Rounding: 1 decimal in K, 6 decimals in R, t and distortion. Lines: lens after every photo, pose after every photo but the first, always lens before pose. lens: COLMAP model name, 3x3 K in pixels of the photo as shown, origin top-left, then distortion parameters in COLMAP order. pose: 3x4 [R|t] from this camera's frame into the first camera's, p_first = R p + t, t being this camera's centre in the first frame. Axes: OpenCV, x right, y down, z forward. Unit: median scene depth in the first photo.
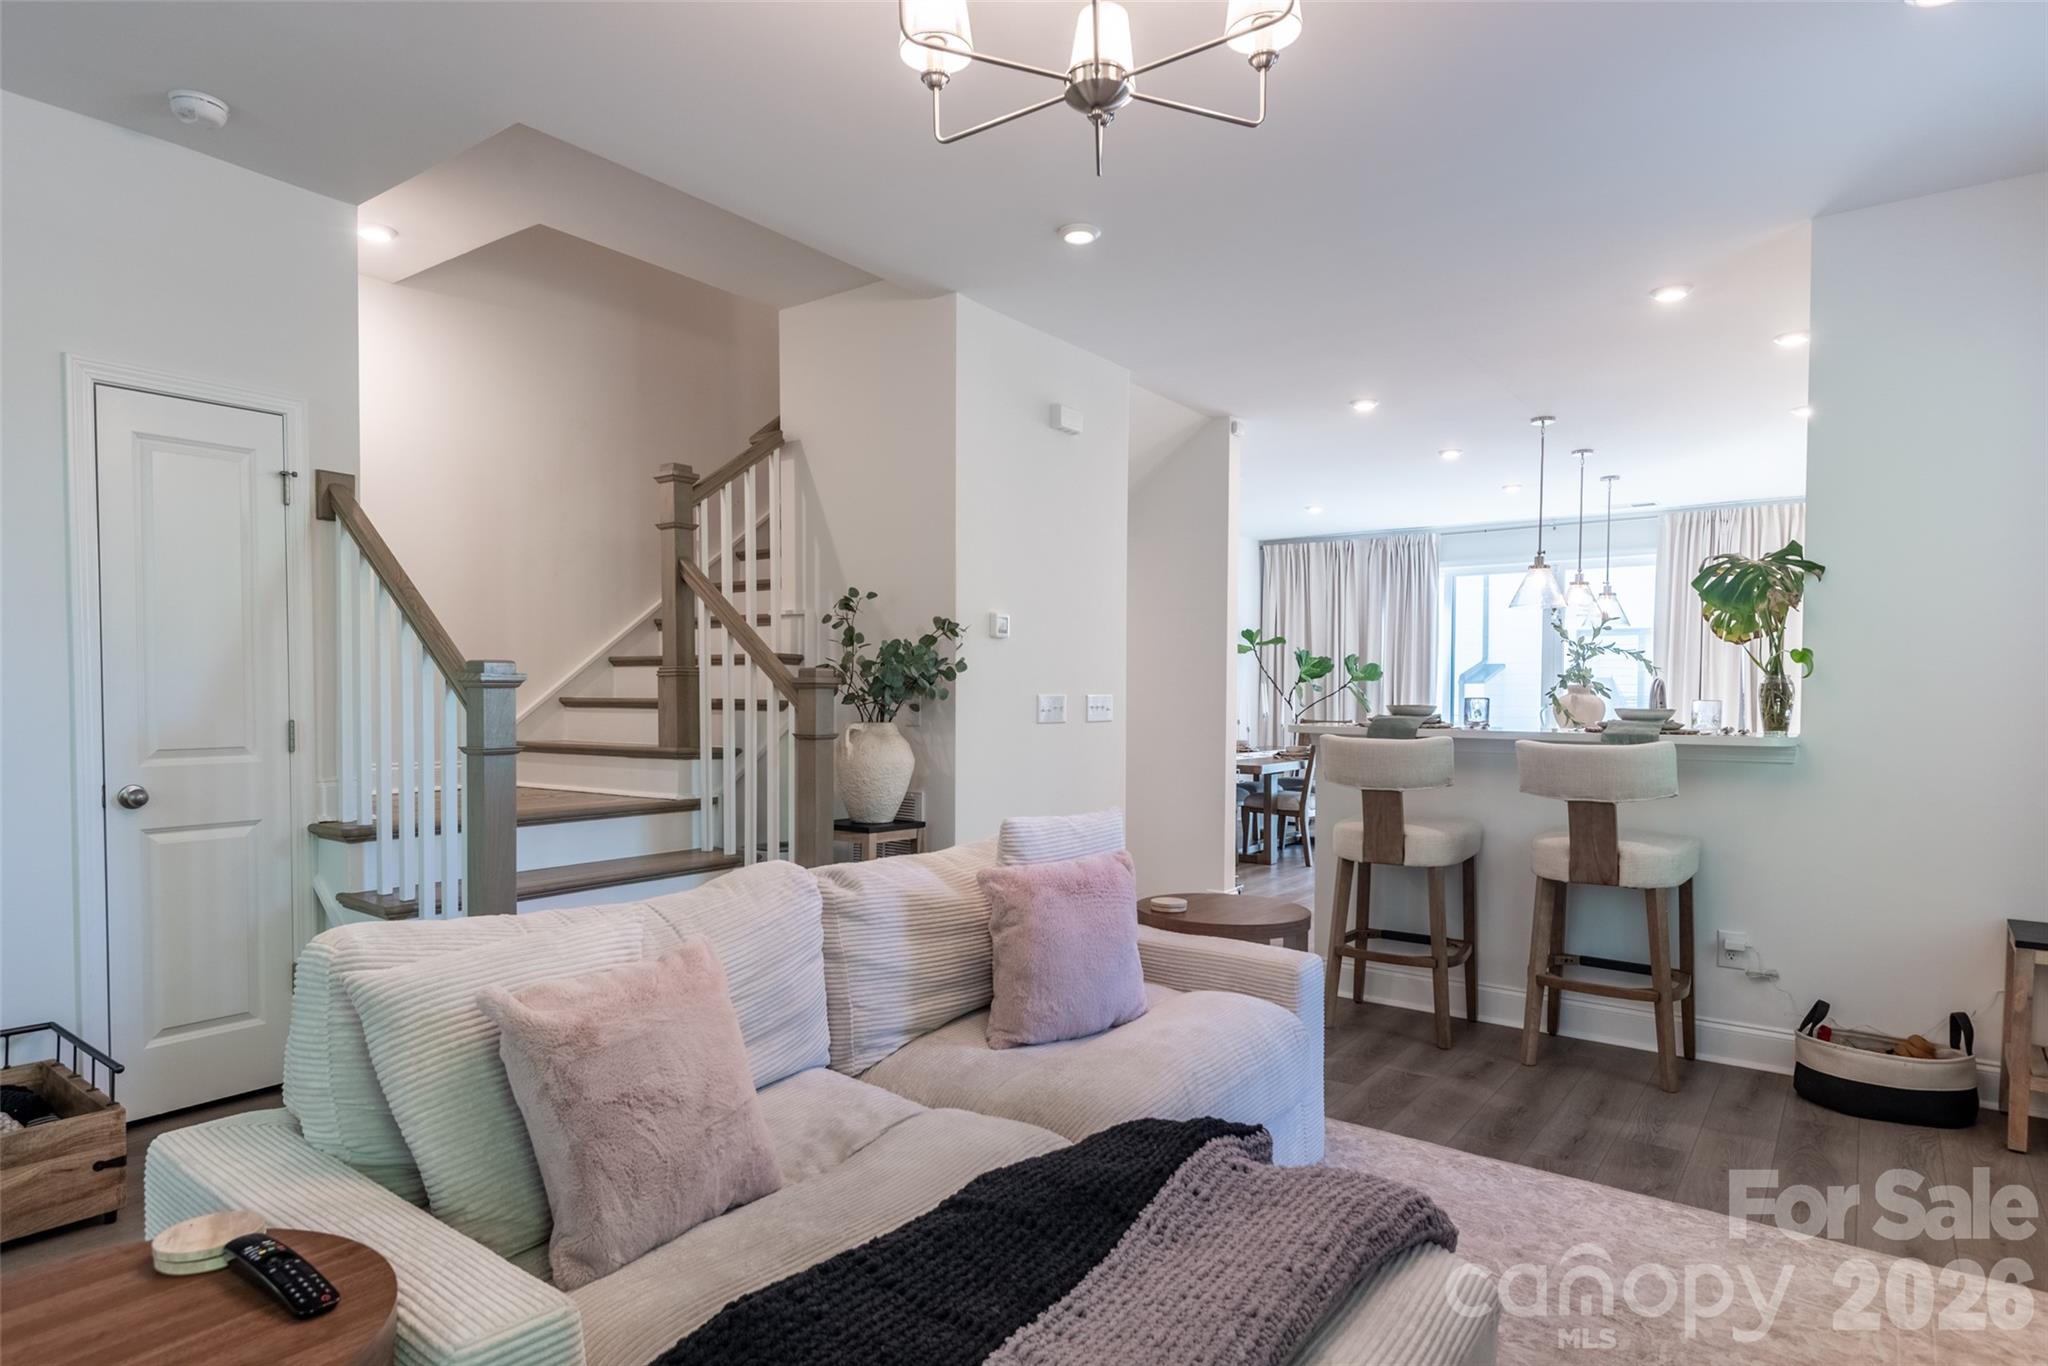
lens RADIAL K [[1138.2, 0, 1019.7], [0, 1138.2, 715.2], [0, 0, 1]] dist [0.038784, -0.025373]
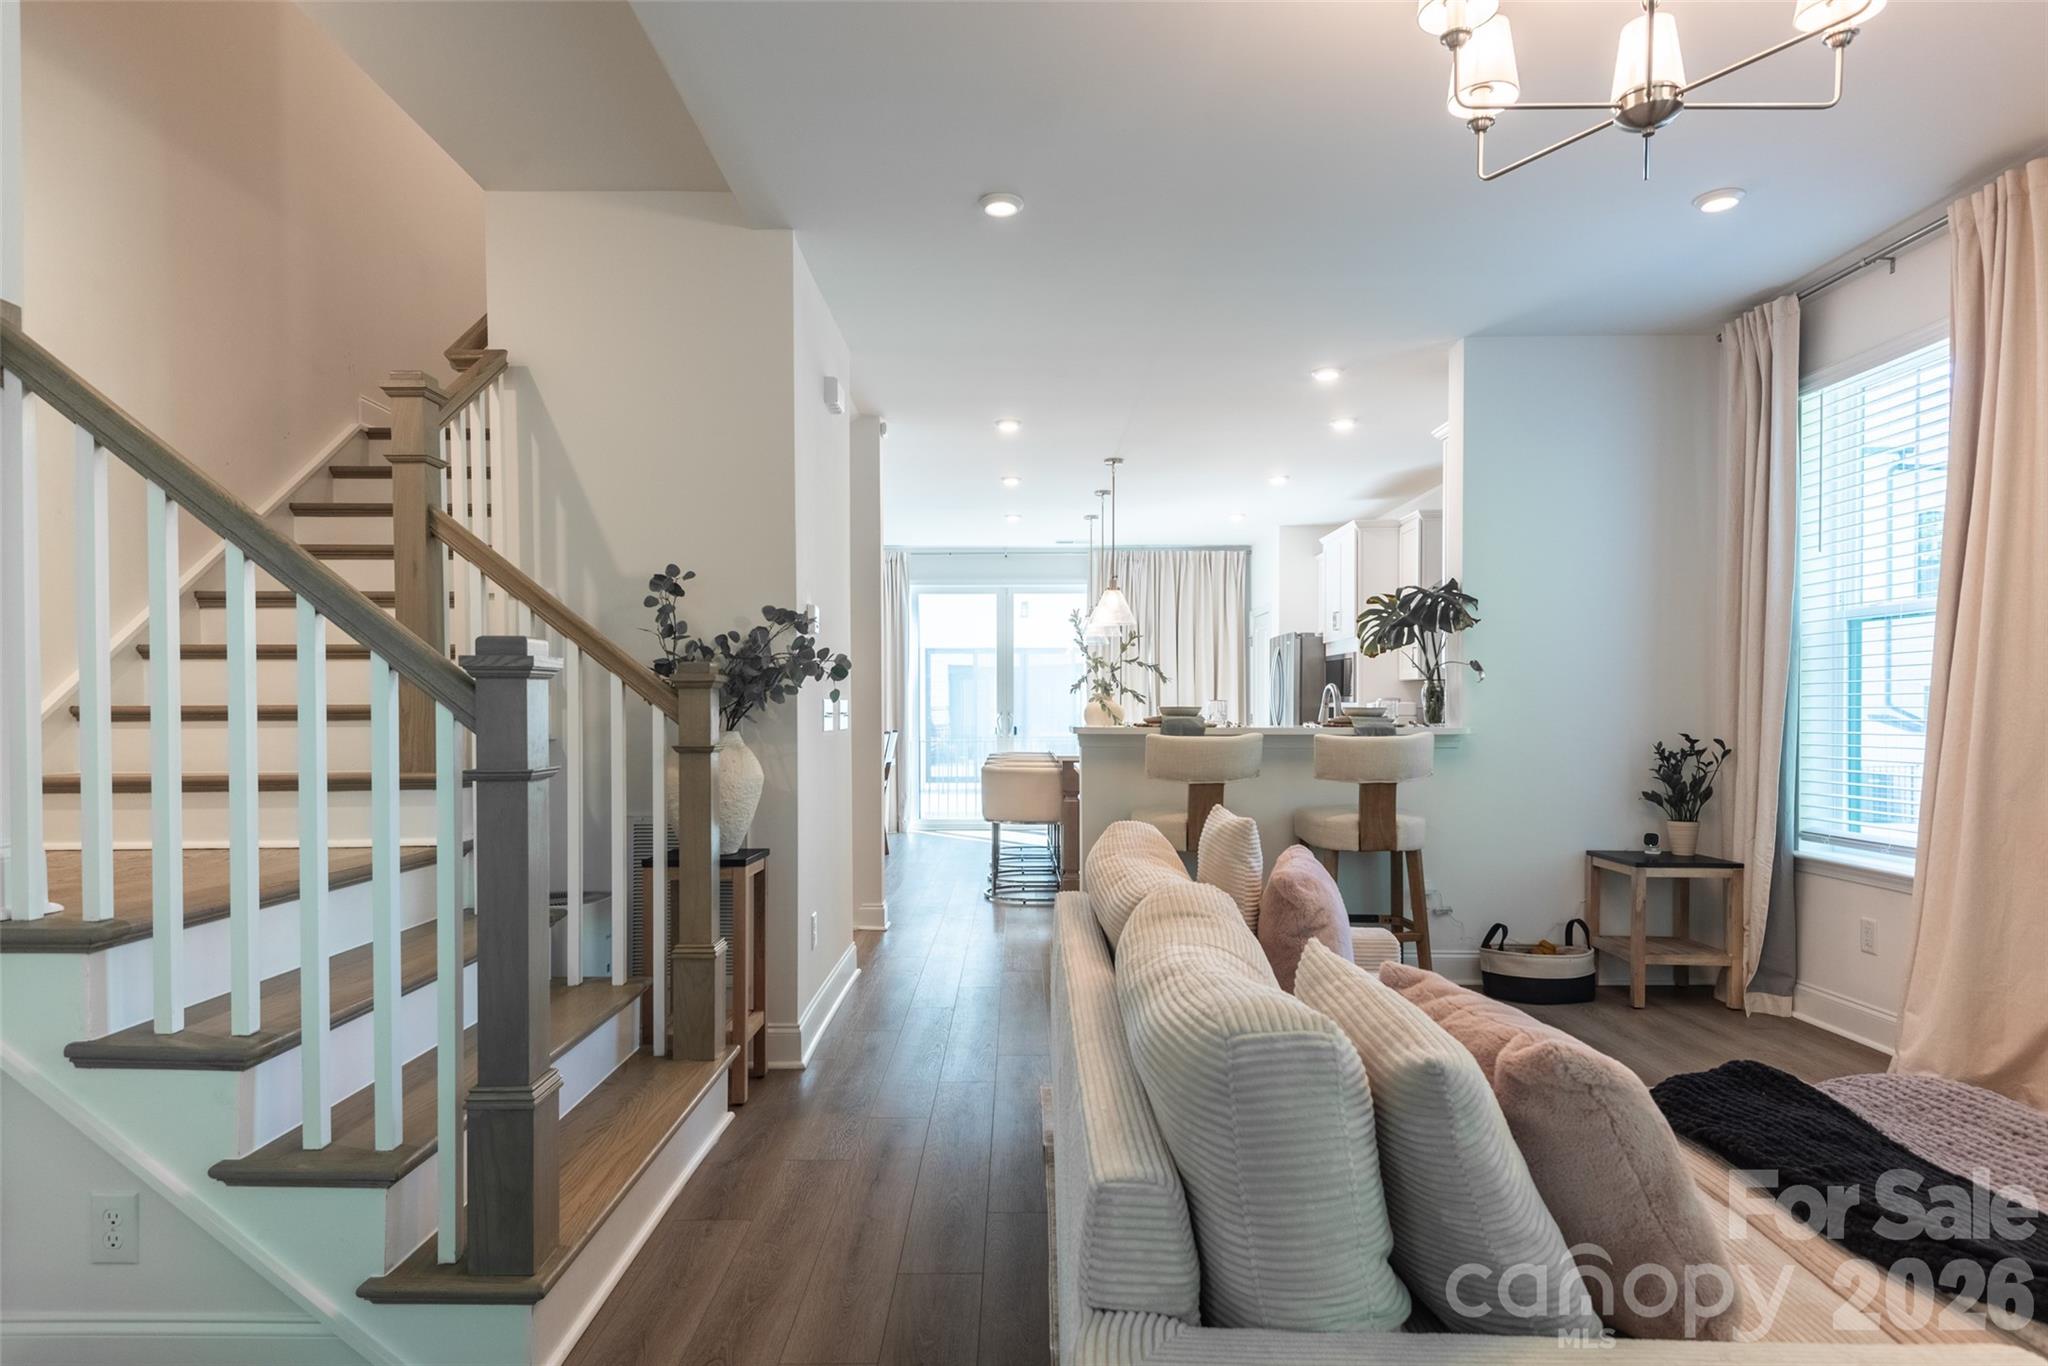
lens RADIAL K [[1138.2, 0, 1019.7], [0, 1138.2, 715.2], [0, 0, 1]] dist [0.038784, -0.025373]
pose [[0.804251, -0.009888, 0.594207, -0.491995], [0.018095, 0.999805, -0.007853, 0.006101], [-0.594014, 0.017068, 0.804274, 0.237381]]
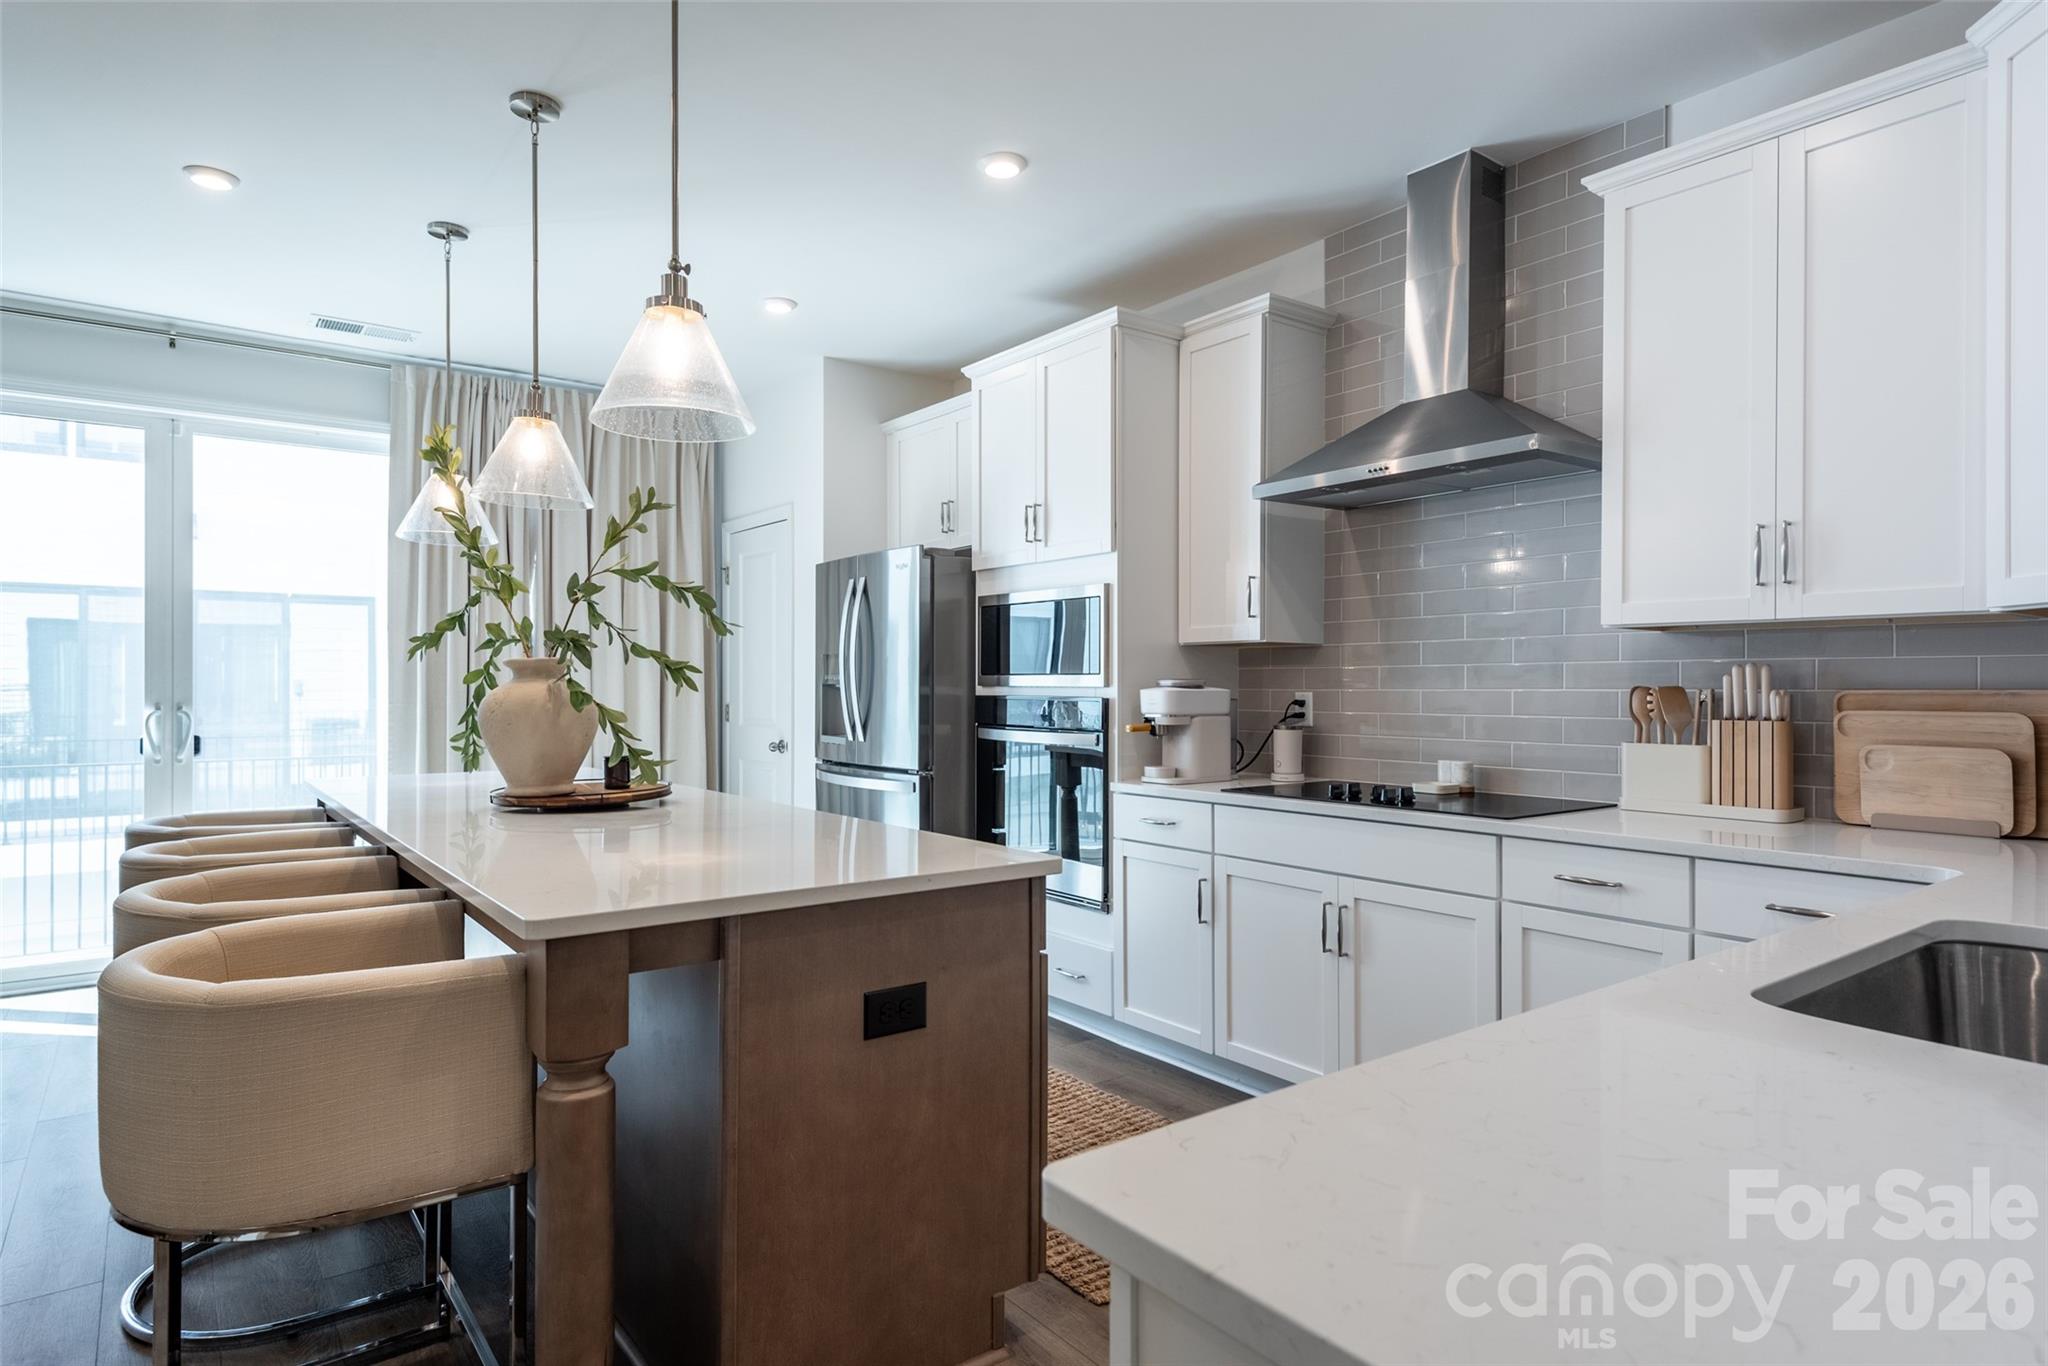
lens RADIAL K [[1133.2, 0, 1034.9], [0, 1133.2, 692.6], [0, 0, 1]] dist [0.033719, -0.000158]
pose [[0.282952, -0.007835, 0.959102, 0.269615], [0.018312, 0.999828, 0.002765, -0.022299], [-0.958959, 0.016781, 0.283047, 1.348468]]
